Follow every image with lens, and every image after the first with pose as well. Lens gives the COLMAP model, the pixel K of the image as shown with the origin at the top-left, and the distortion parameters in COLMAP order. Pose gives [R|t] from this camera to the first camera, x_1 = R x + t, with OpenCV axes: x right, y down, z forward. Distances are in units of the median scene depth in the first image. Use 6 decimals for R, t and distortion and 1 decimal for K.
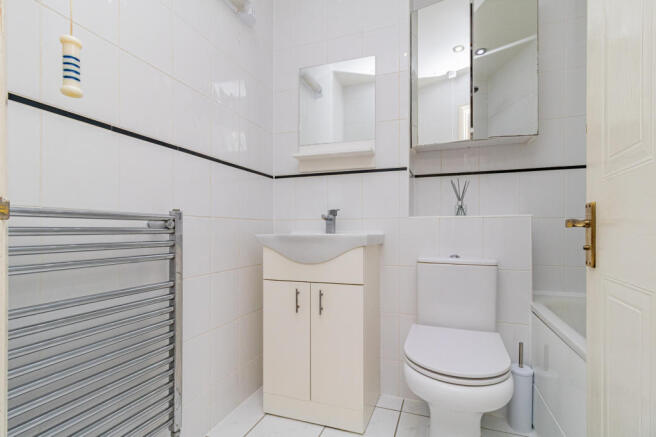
lens RADIAL K [[314.8, 0, 319.7], [0, 314.8, 218.6], [0, 0, 1]] dist [-0.001238, -0.000202]
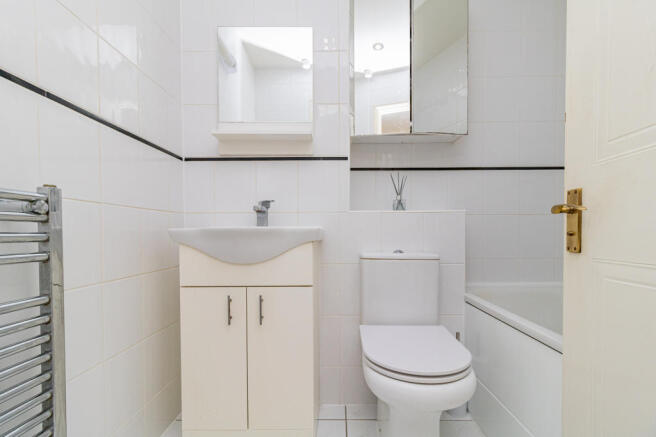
lens RADIAL K [[325.0, 0, 328.6], [0, 325.0, 232.7], [0, 0, 1]] dist [0.001576, 0.000363]
pose [[0.938361, 0.000660, 0.345657, -0.119805], [-0.012771, 0.999382, 0.032760, 0.031603], [-0.345422, -0.035155, 0.937789, 0.137690]]
